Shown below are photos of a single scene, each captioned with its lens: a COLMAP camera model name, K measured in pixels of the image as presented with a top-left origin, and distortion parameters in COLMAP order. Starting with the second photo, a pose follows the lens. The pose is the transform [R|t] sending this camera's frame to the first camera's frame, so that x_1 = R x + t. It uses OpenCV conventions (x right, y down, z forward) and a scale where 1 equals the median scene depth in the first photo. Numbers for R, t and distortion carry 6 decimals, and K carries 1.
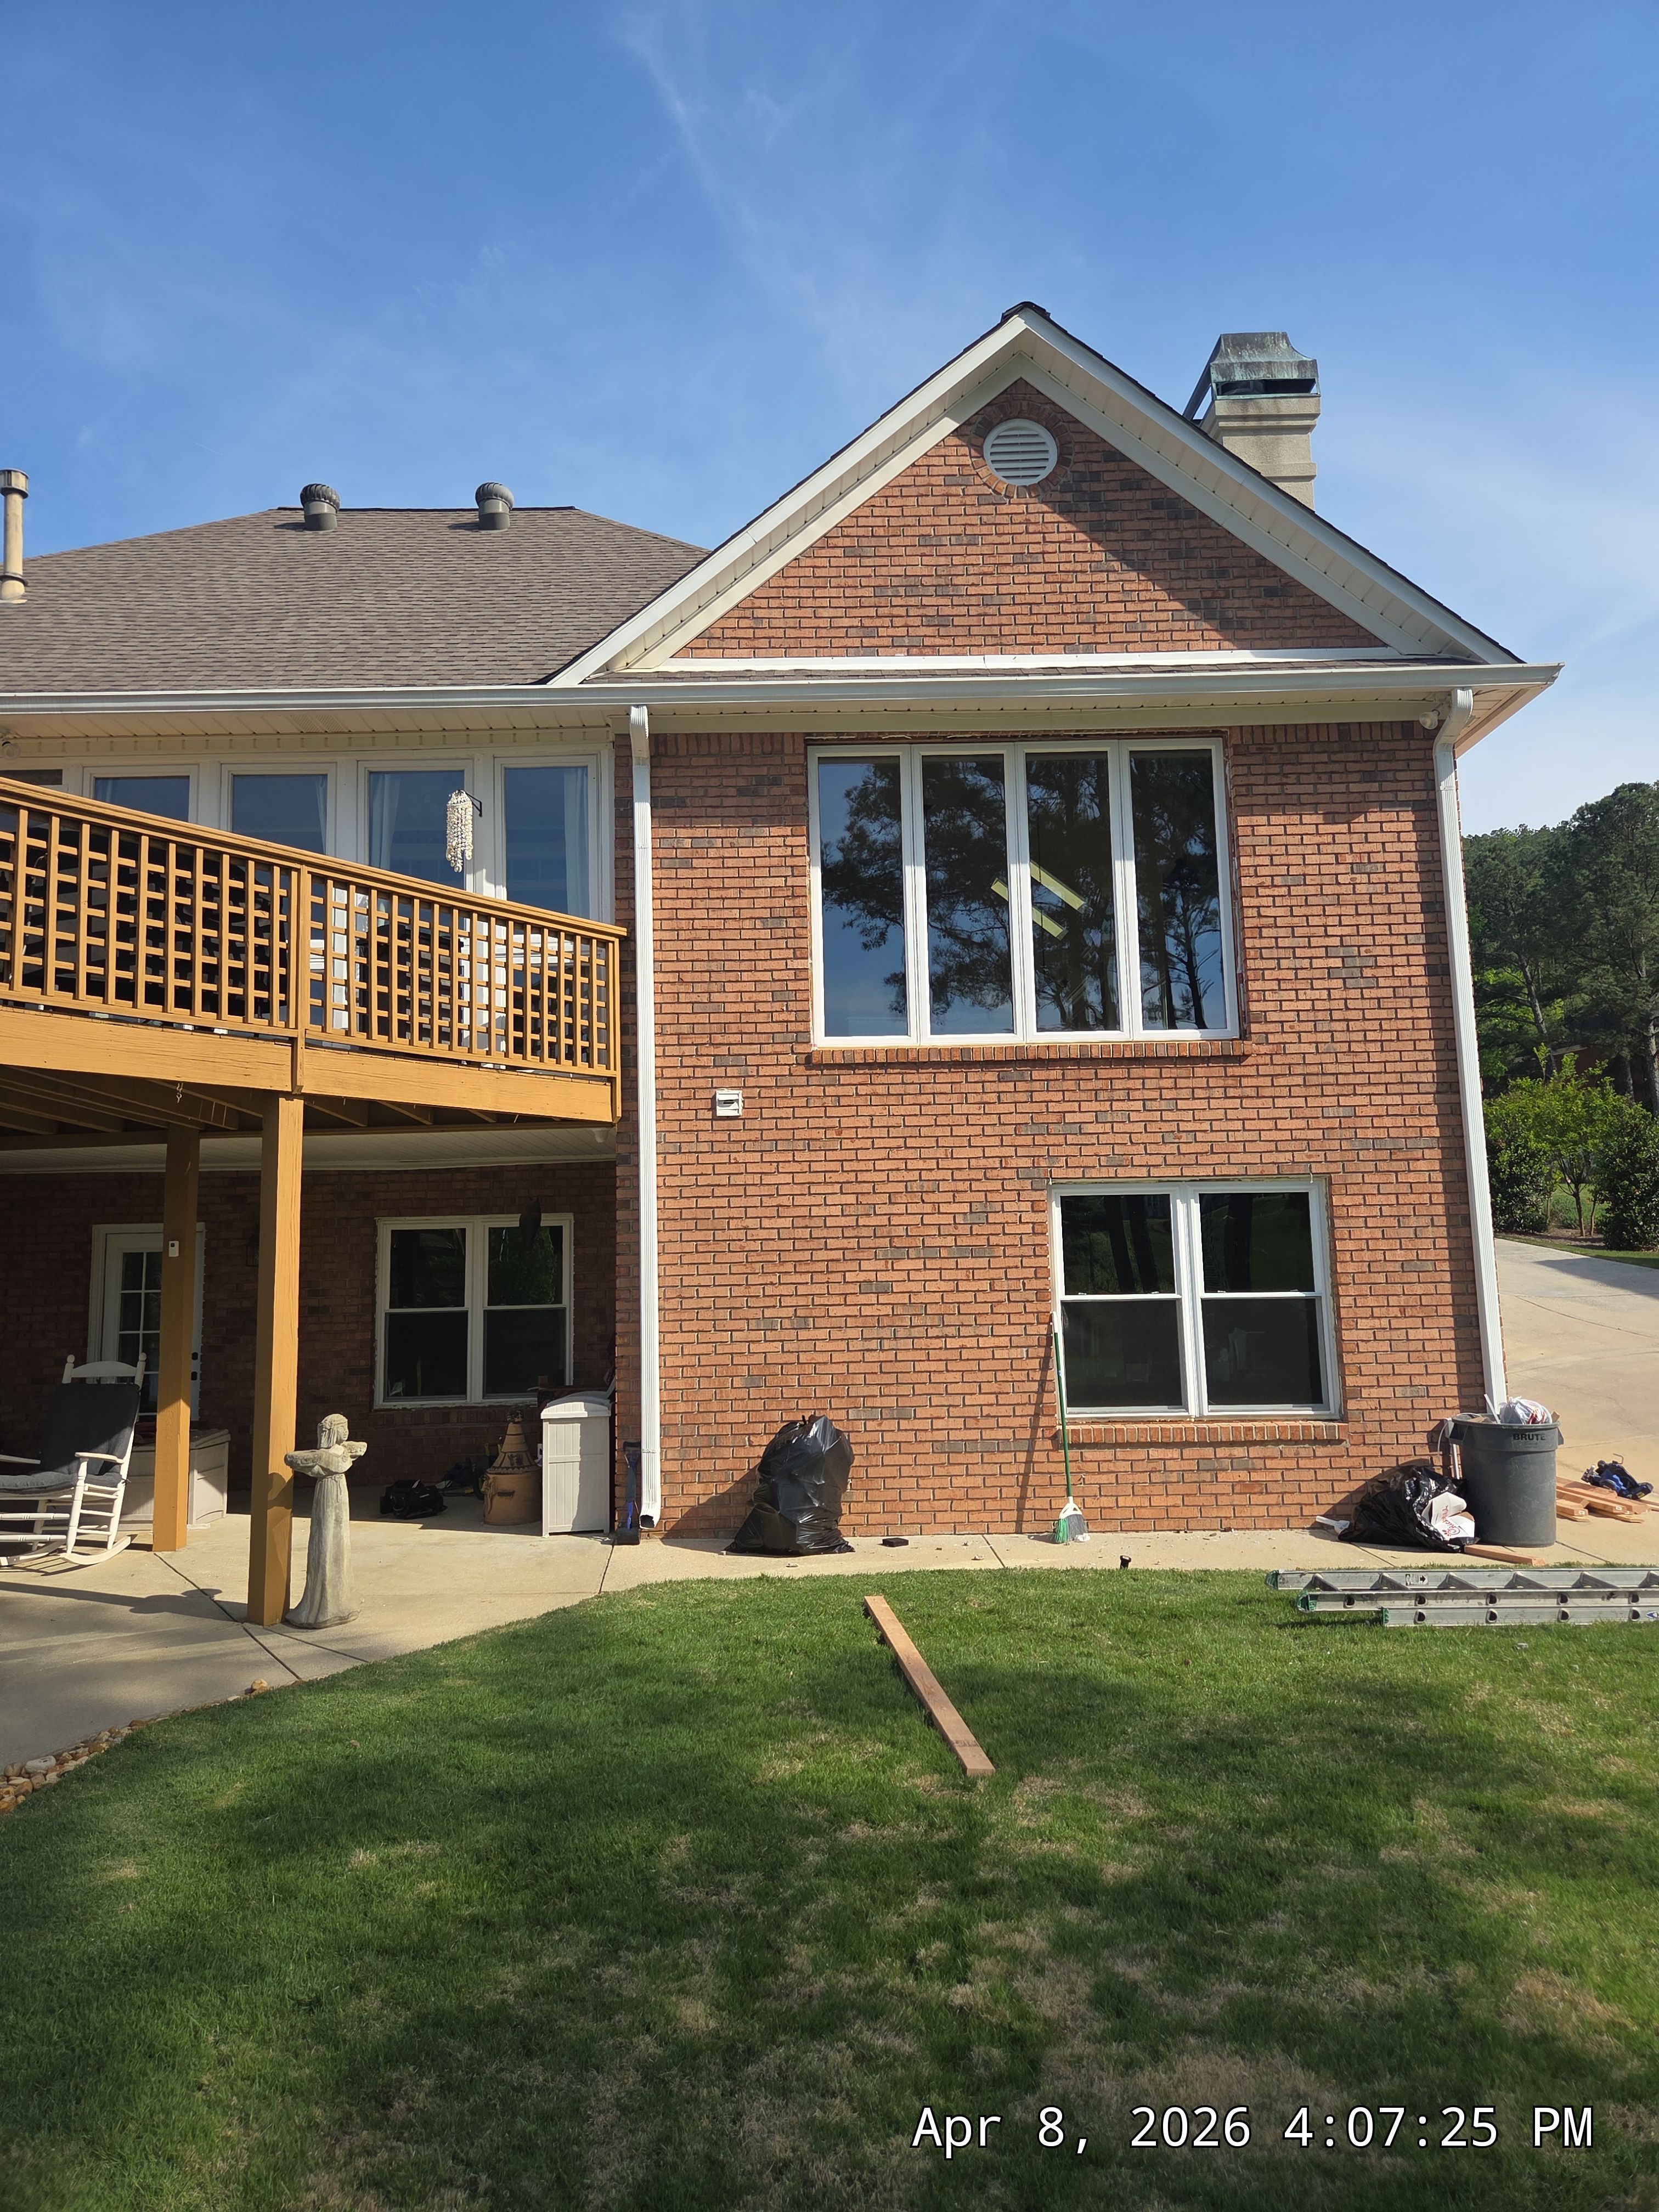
lens RADIAL K [[1541.8, 0, 824.7], [0, 1541.8, 1107.4], [0, 0, 1]] dist [0.055928, -0.024722]
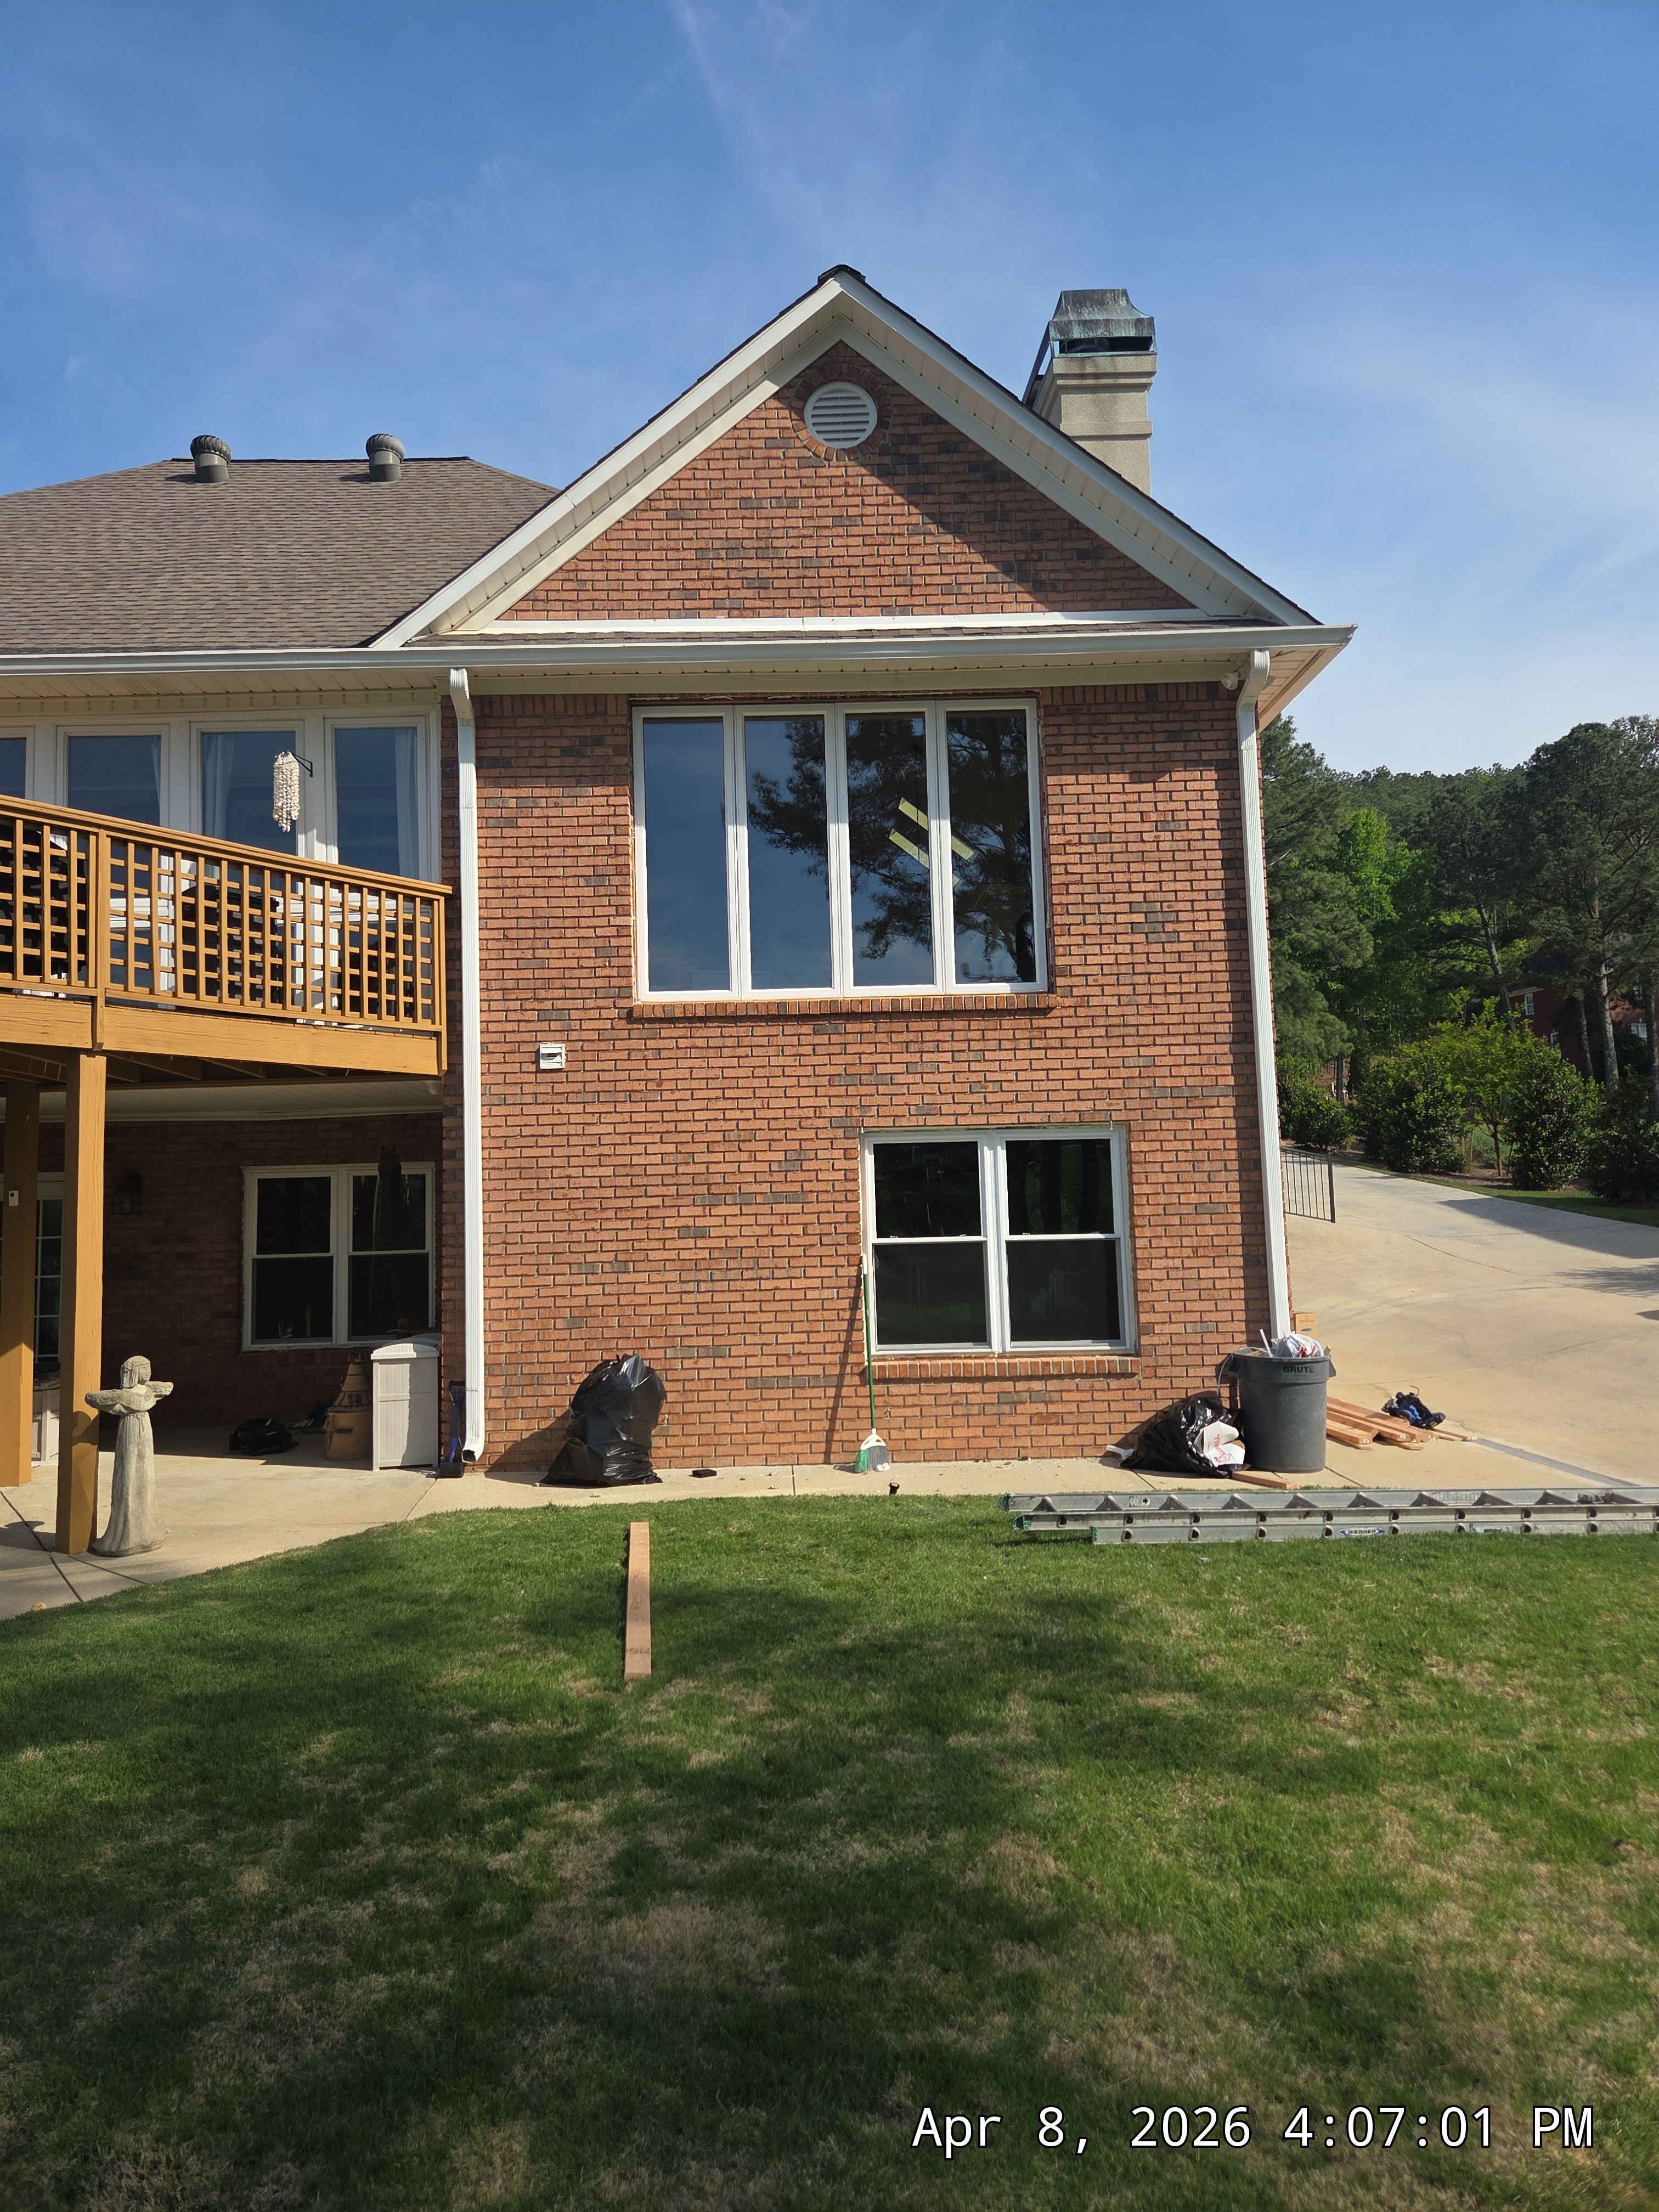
lens RADIAL K [[1541.8, 0, 826.7], [0, 1541.8, 1109.7], [0, 0, 1]] dist [0.055928, -0.024722]
pose [[0.999989, -0.004595, 0.001063, 0.119839], [0.004550, 0.999238, 0.038758, -0.006143], [-0.001240, -0.038753, 0.999248, -0.038554]]
